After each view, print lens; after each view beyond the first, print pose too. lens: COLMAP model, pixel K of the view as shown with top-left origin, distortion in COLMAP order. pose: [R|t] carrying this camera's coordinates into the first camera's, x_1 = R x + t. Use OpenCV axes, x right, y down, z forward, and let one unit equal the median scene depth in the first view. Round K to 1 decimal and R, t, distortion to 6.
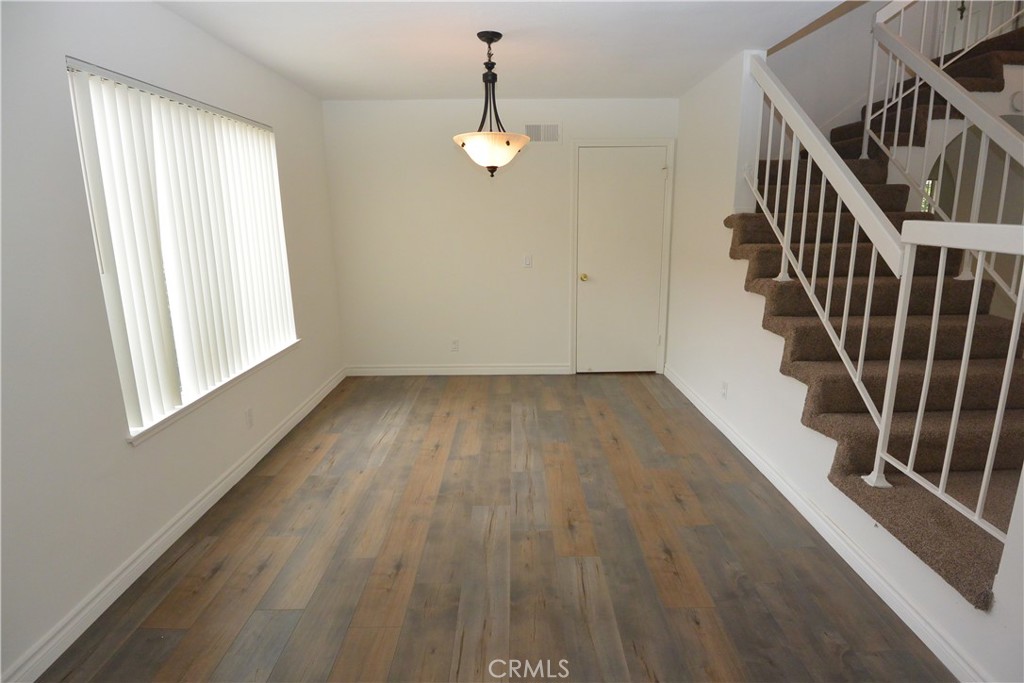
lens RADIAL K [[541.7, 0, 515.7], [0, 541.7, 338.4], [0, 0, 1]] dist [-0.004067, -0.018132]
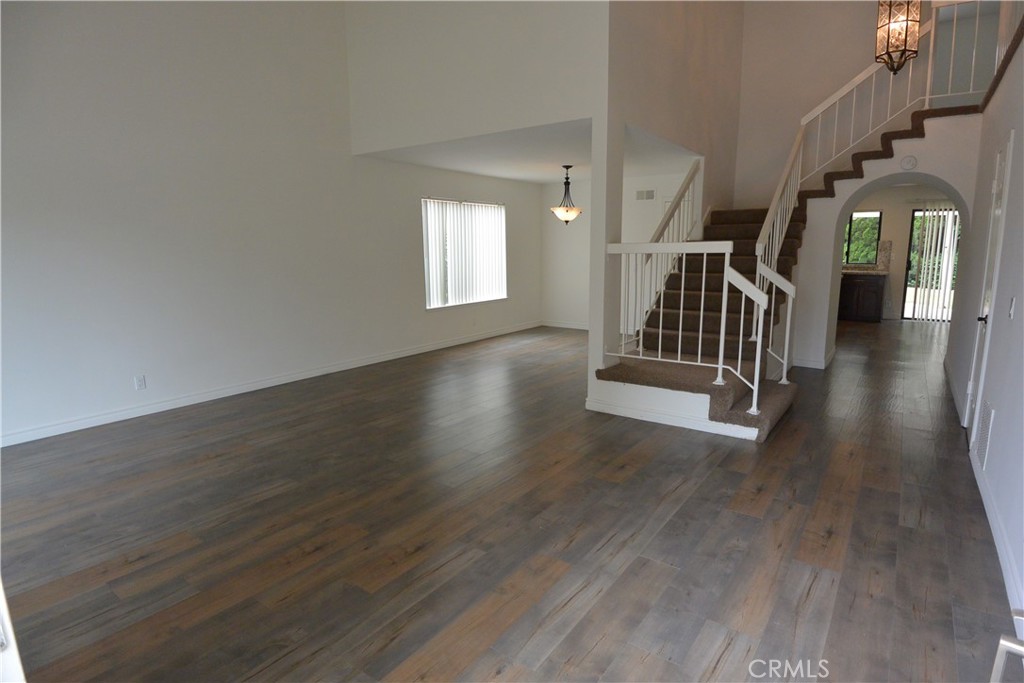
lens RADIAL K [[541.7, 0, 521.7], [0, 541.7, 335.0], [0, 0, 1]] dist [-0.004067, -0.018132]
pose [[0.803493, 0.100227, -0.586816, 1.242821], [-0.129977, 0.991479, -0.008628, 0.216716], [0.580951, 0.083206, 0.809674, -0.965214]]
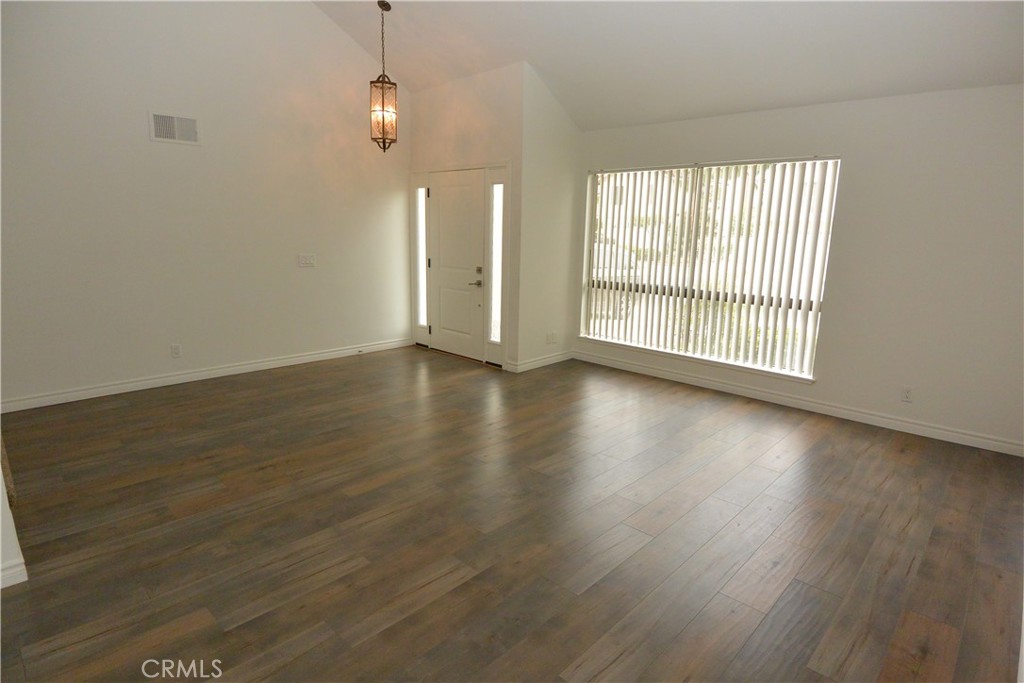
lens RADIAL K [[541.7, 0, 518.2], [0, 541.7, 335.0], [0, 0, 1]] dist [-0.004067, -0.018132]
pose [[-0.721832, -0.138864, 0.677994, -0.455662], [0.137570, 0.931322, 0.337215, -0.073823], [-0.678258, 0.336684, -0.653154, 0.354380]]
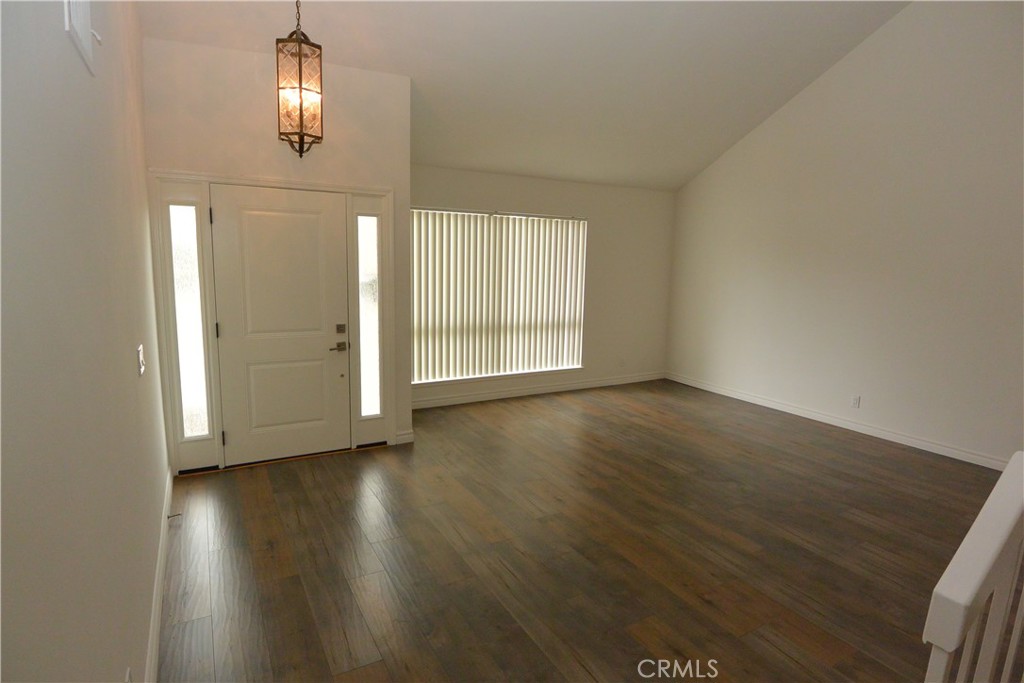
lens RADIAL K [[541.7, 0, 508.6], [0, 541.7, 341.9], [0, 0, 1]] dist [-0.004067, -0.018132]
pose [[-0.876211, 0.063122, -0.477775, 1.297743], [-0.121577, 0.930368, 0.345882, -0.173043], [0.466340, 0.361152, -0.807525, 0.481430]]
